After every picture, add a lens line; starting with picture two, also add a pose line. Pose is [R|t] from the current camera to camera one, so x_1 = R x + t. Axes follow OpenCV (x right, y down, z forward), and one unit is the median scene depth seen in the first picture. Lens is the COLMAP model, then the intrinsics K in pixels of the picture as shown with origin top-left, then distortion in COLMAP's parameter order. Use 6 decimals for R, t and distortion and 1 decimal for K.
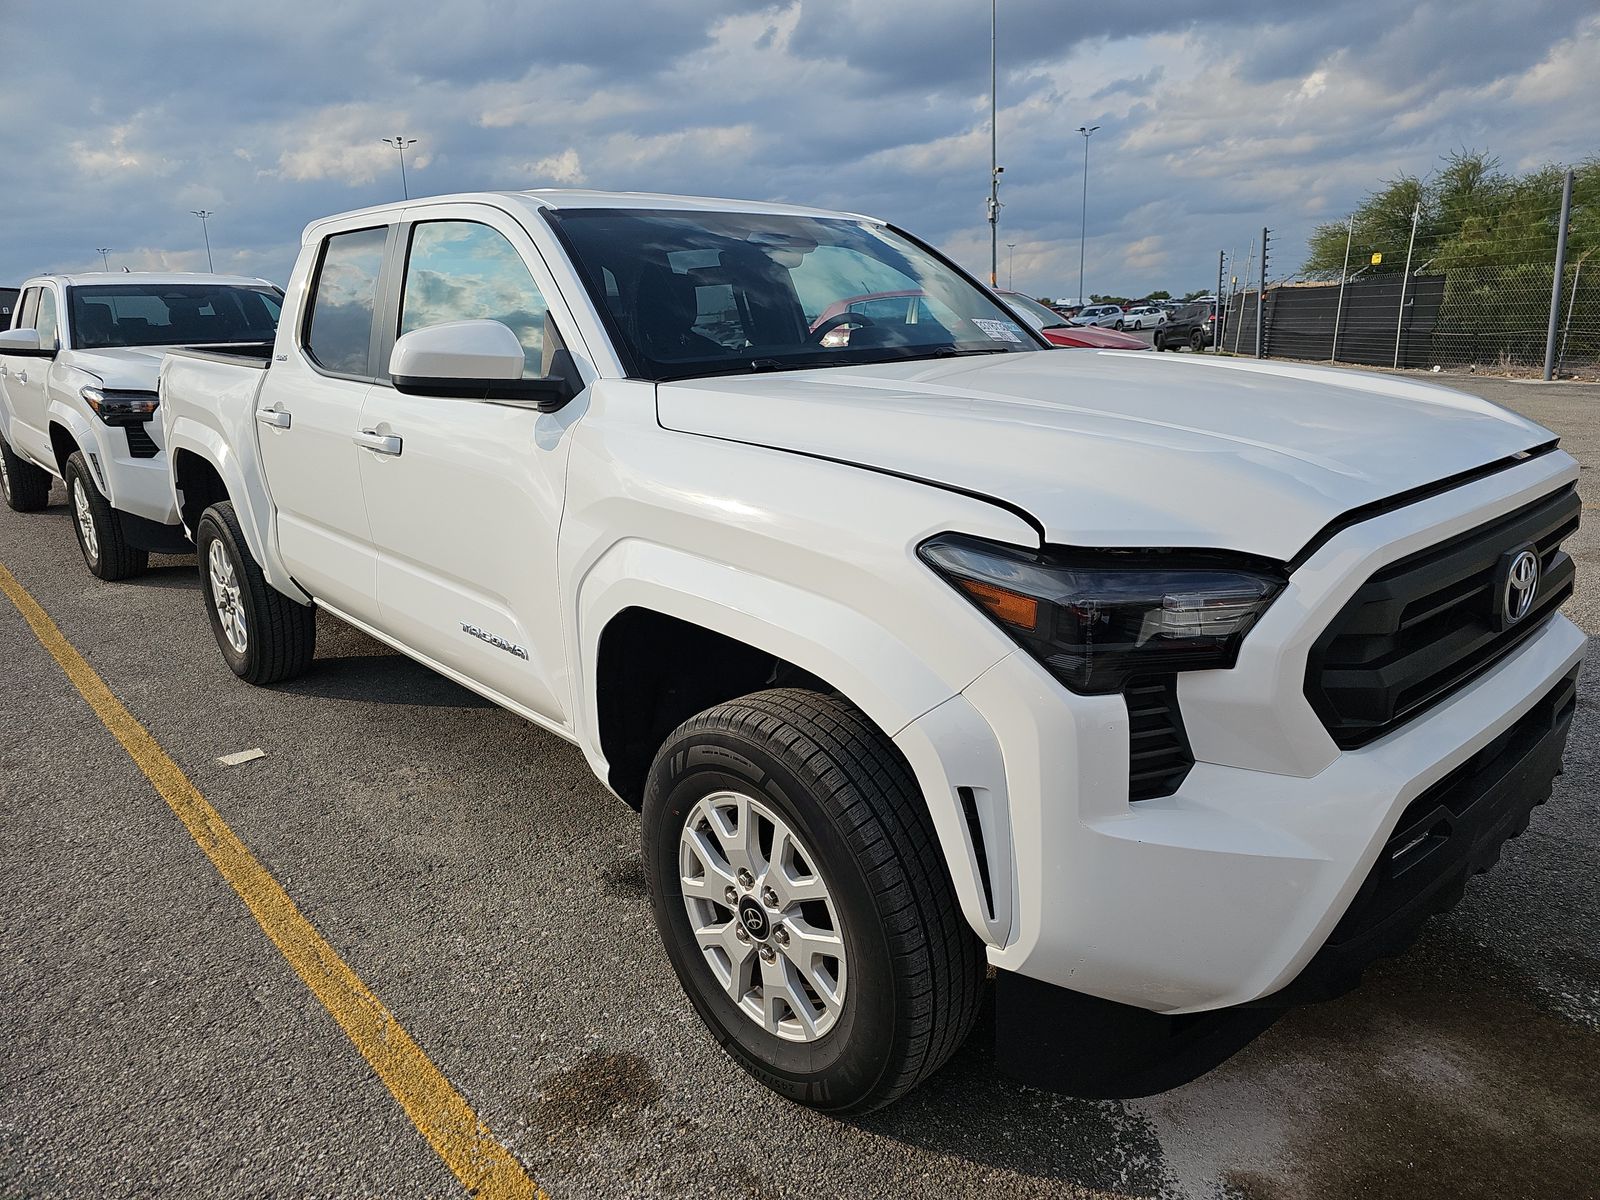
lens RADIAL K [[1081.9, 0, 795.6], [0, 1081.9, 607.2], [0, 0, 1]] dist [0.049660, -0.048482]
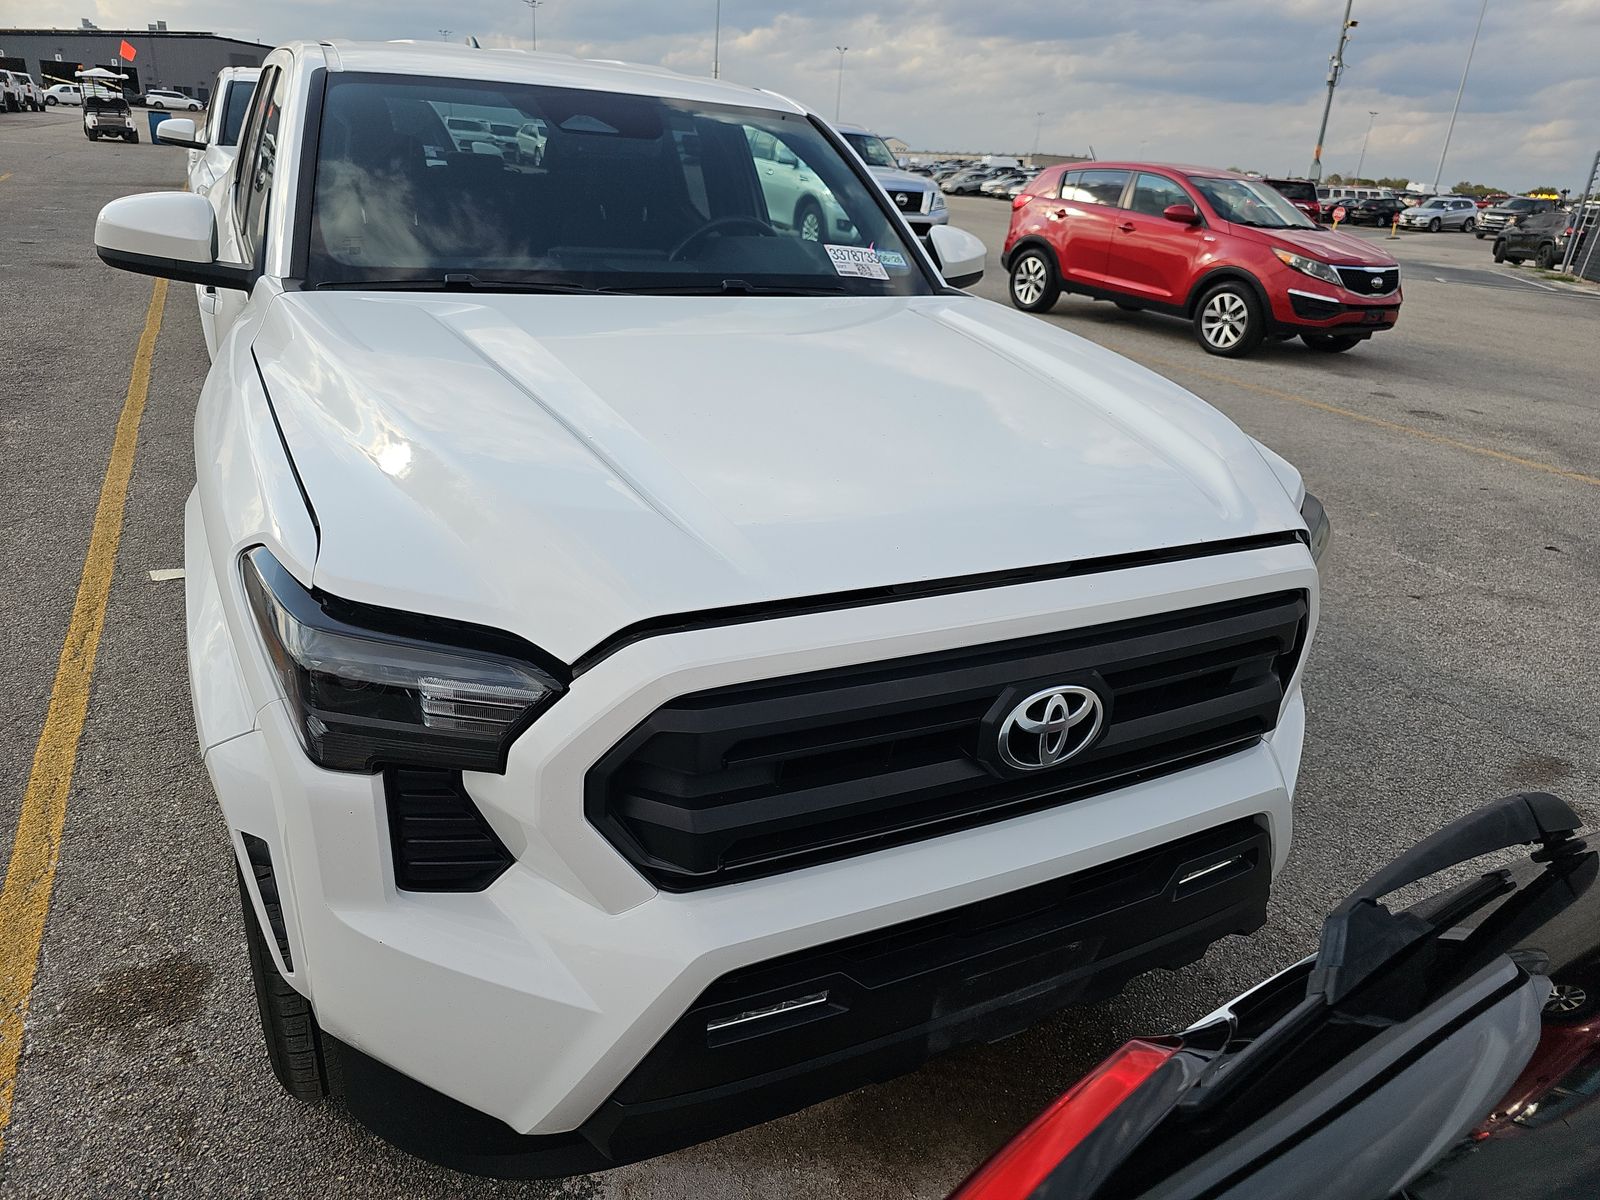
lens RADIAL K [[1081.9, 0, 795.6], [0, 1081.9, 607.2], [0, 0, 1]] dist [0.049660, -0.048482]
pose [[0.960586, 0.191086, -0.201891, 0.459031], [-0.162598, 0.975305, 0.149474, -0.137854], [0.225467, -0.110756, 0.967935, 0.160016]]
